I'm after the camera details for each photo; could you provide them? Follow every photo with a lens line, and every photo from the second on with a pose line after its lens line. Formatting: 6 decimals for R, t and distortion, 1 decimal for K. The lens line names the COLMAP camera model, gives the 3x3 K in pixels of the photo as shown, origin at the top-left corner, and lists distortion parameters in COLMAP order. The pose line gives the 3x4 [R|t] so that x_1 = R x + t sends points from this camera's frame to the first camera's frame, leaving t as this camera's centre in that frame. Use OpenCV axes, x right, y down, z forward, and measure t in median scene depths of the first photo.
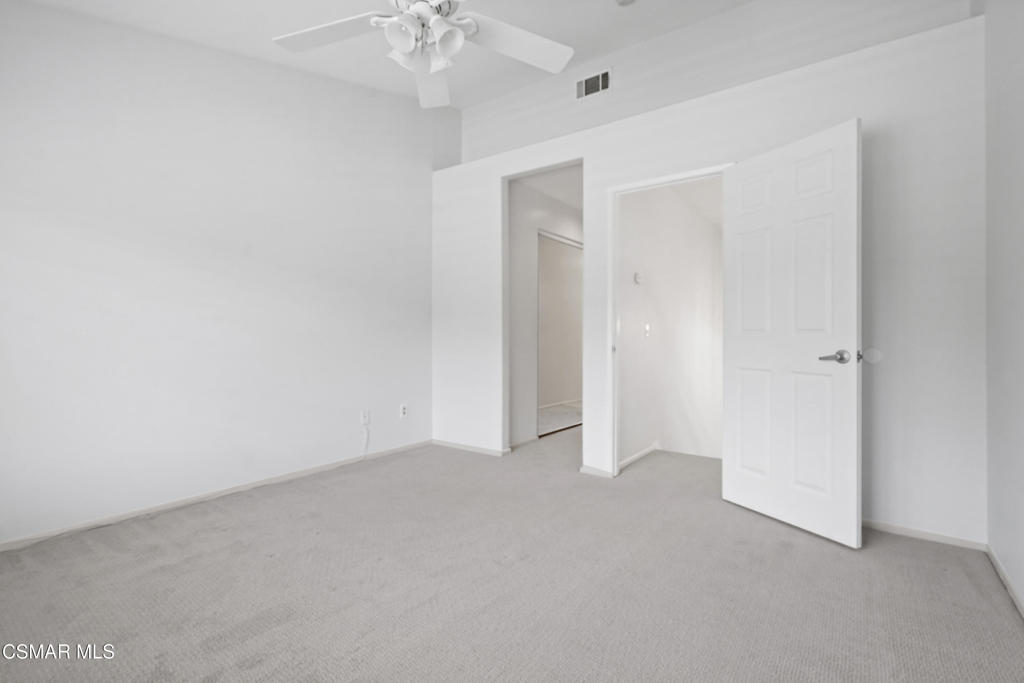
lens RADIAL K [[483.3, 0, 512.4], [0, 483.3, 336.0], [0, 0, 1]] dist [0.000066, 0.000308]
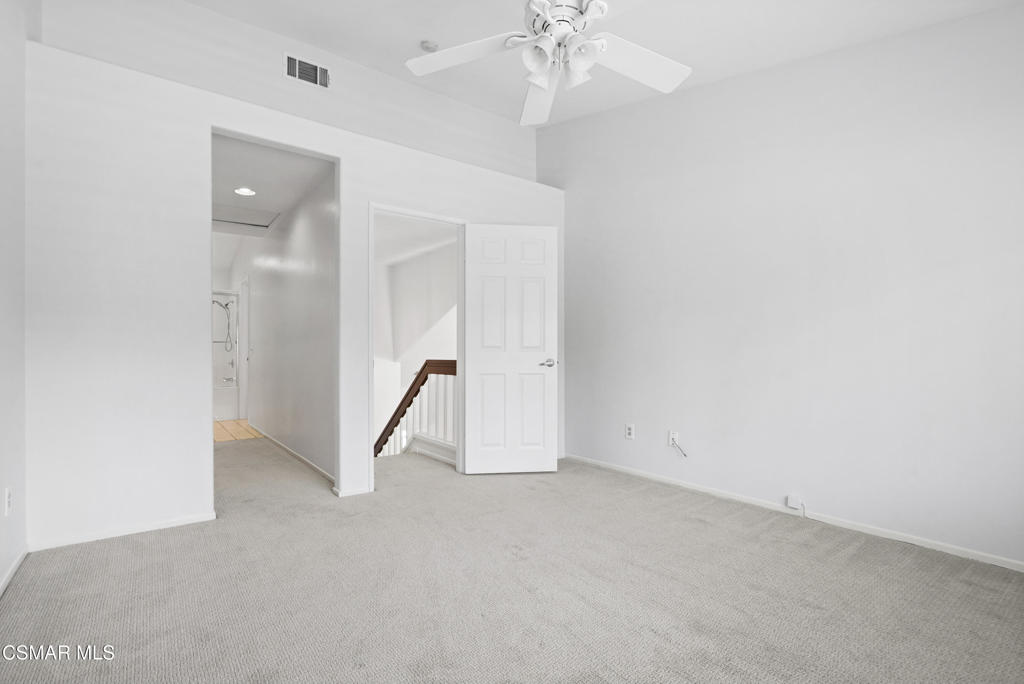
lens RADIAL K [[468.8, 0, 508.2], [0, 468.8, 355.8], [0, 0, 1]] dist [0.000808, 0.000345]
pose [[0.281170, -0.001641, 0.959656, -0.651210], [0.003745, 0.999993, 0.000613, 0.010880], [-0.959651, 0.003421, 0.281174, 0.456785]]
